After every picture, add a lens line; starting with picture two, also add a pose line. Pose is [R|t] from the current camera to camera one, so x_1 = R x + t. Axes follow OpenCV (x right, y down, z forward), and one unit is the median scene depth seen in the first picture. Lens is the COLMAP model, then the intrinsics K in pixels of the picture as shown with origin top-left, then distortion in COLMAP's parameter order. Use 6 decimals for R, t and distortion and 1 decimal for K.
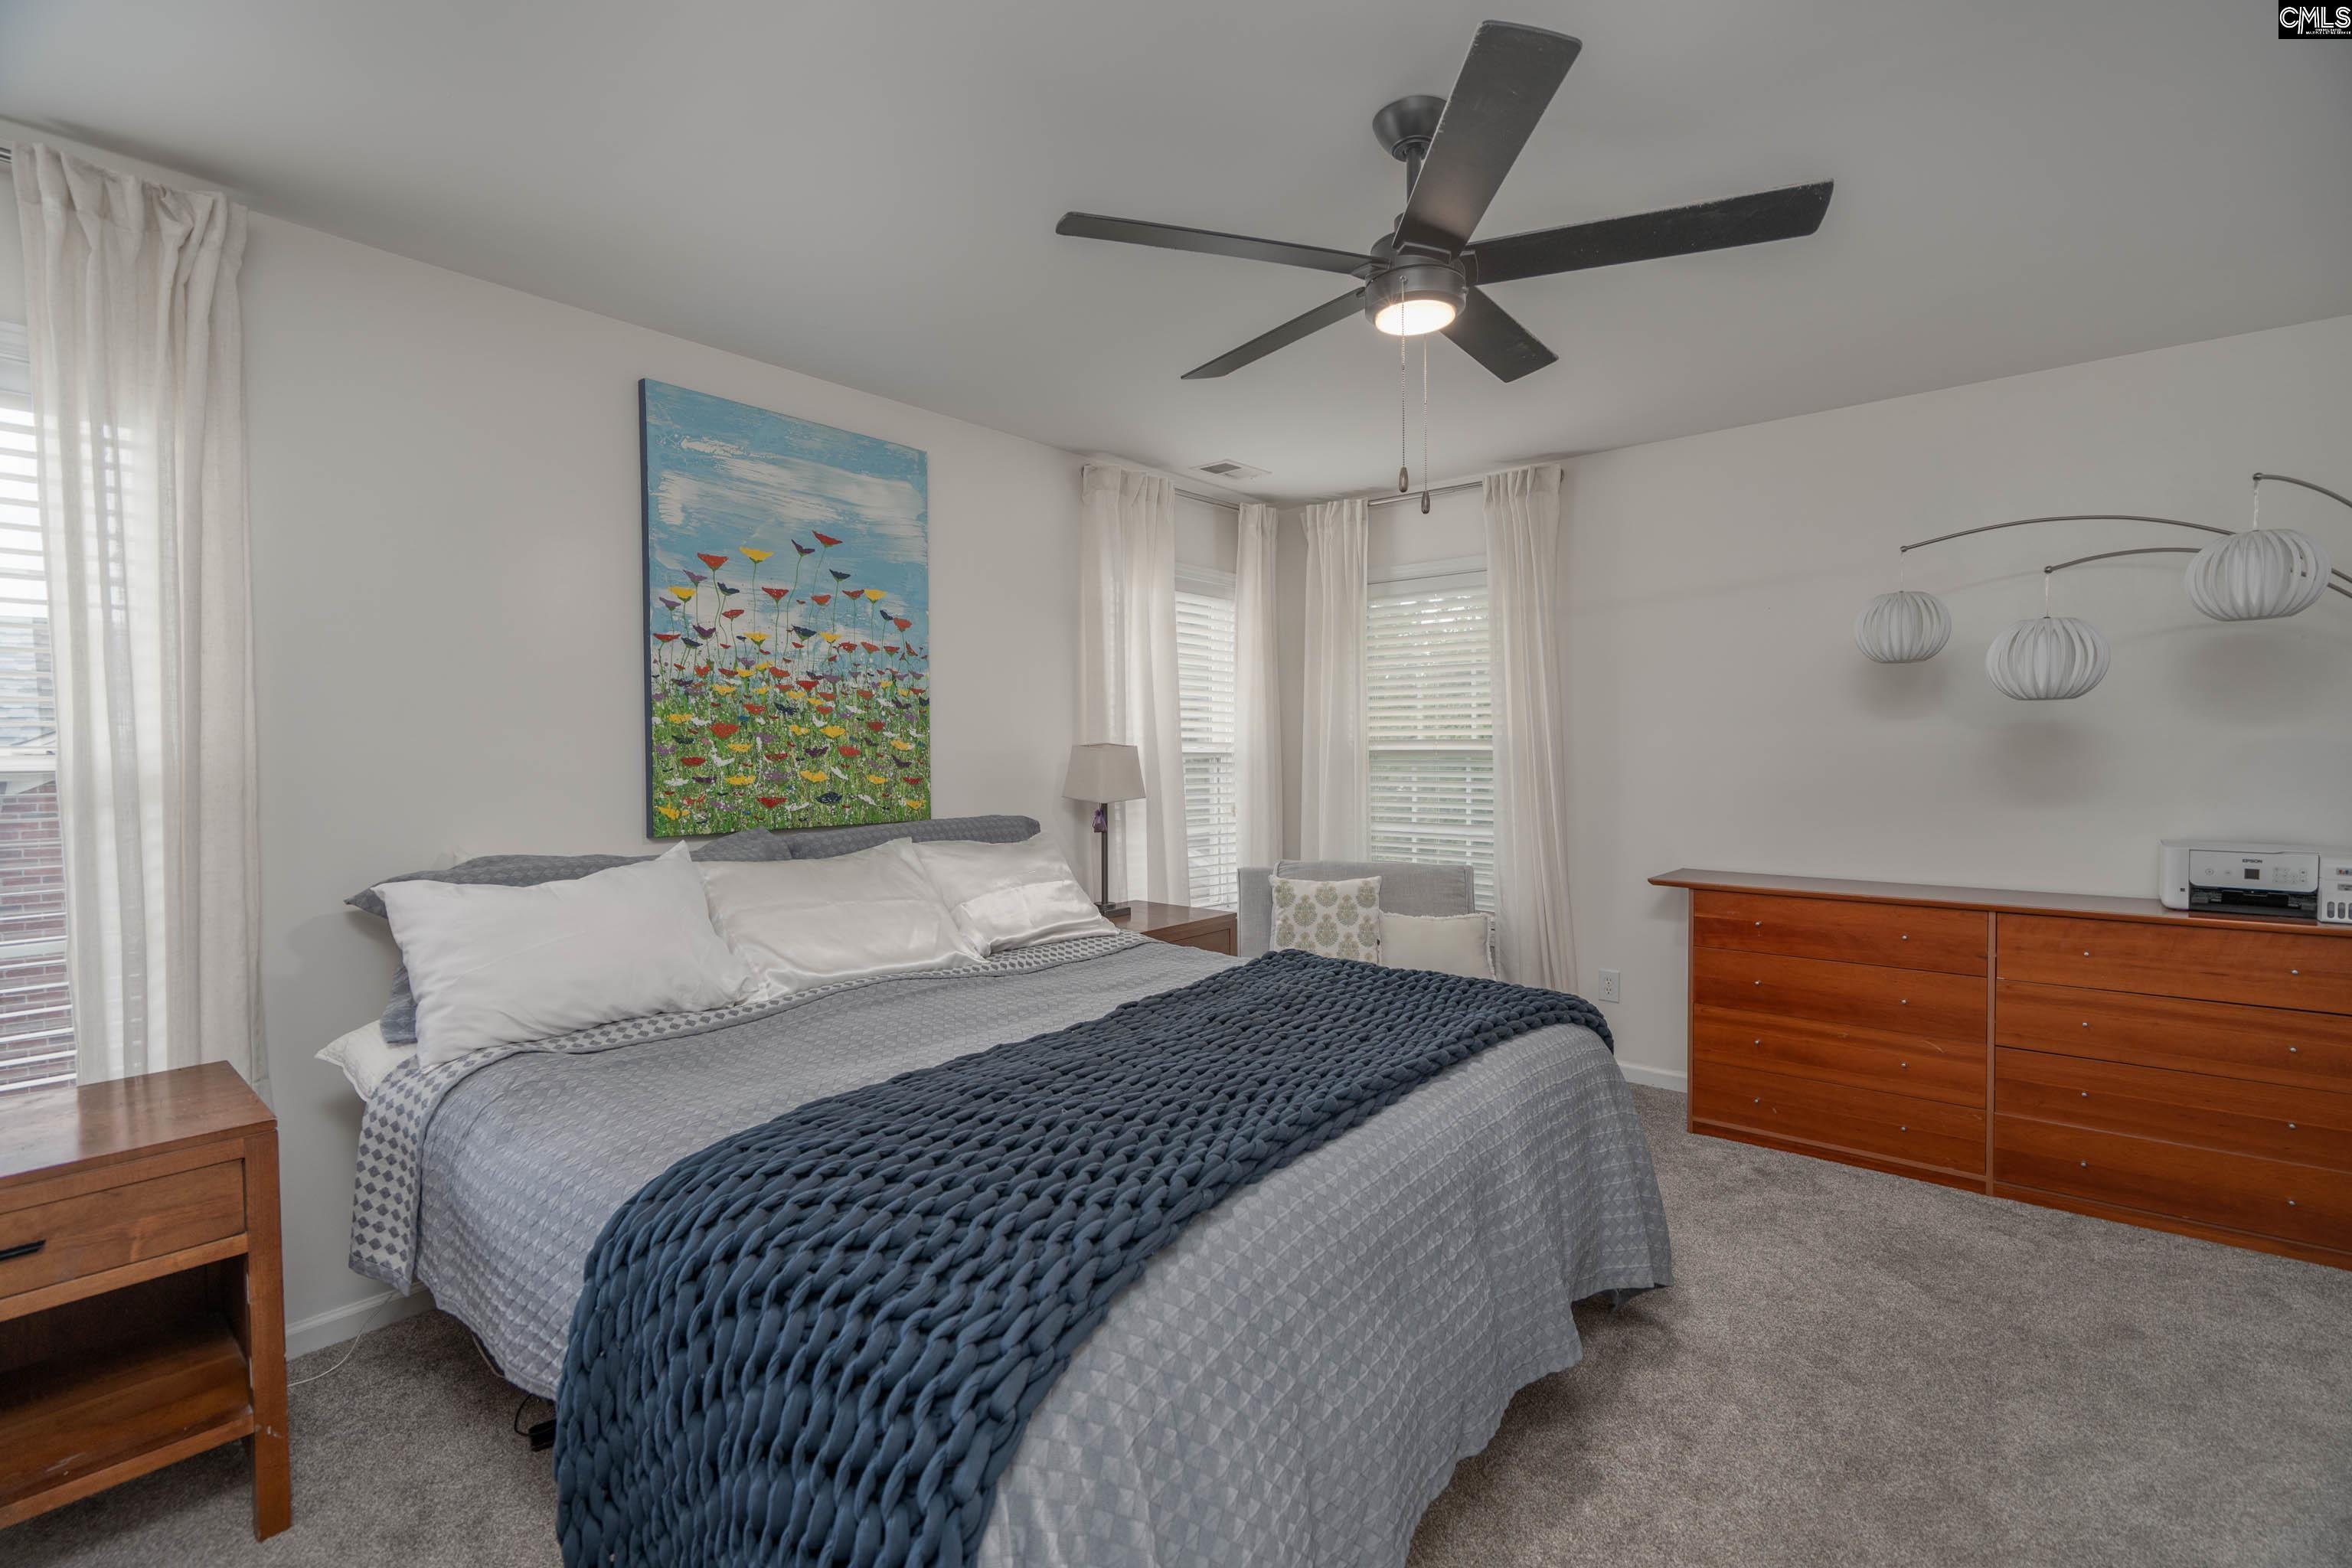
lens RADIAL K [[1050.2, 0, 1166.1], [0, 1050.2, 777.4], [0, 0, 1]] dist [-0.002339, -0.000068]
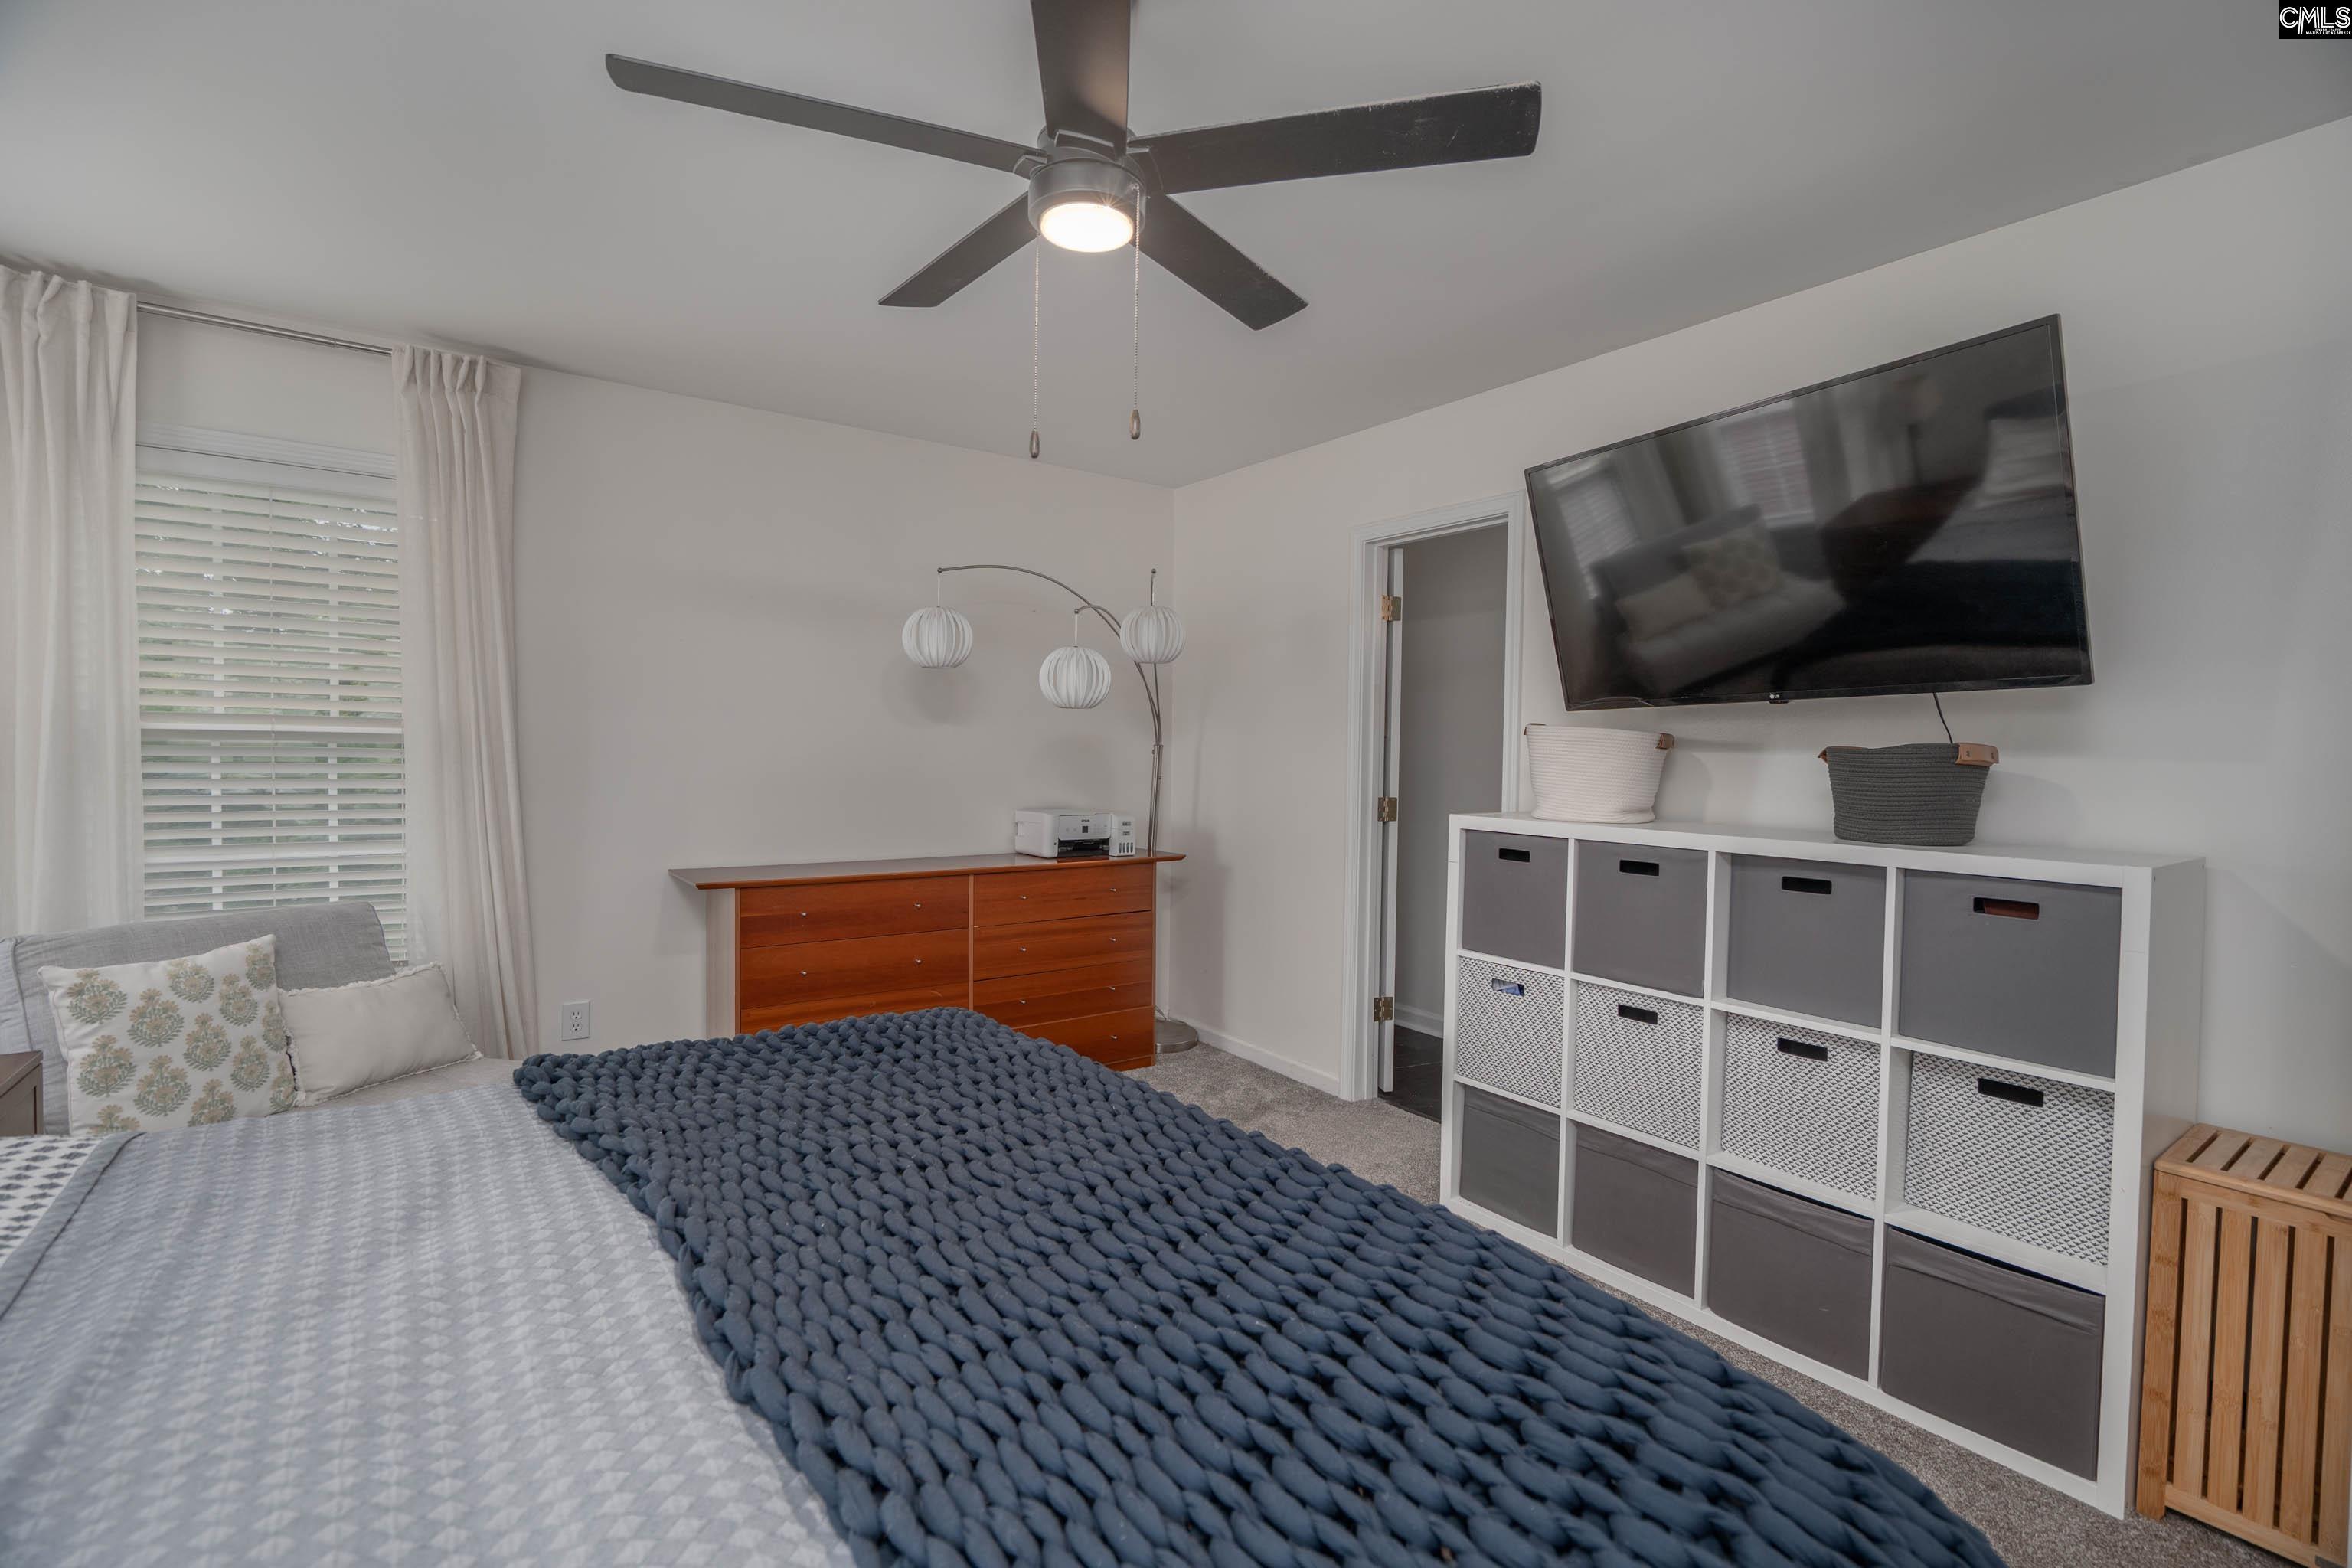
lens RADIAL K [[1050.2, 0, 1166.1], [0, 1050.2, 777.4], [0, 0, 1]] dist [-0.002339, -0.000068]
pose [[0.255119, -0.018977, 0.966723, -0.265605], [0.007541, 0.999816, 0.017636, -0.005681], [-0.966880, 0.002791, 0.255215, 0.343210]]
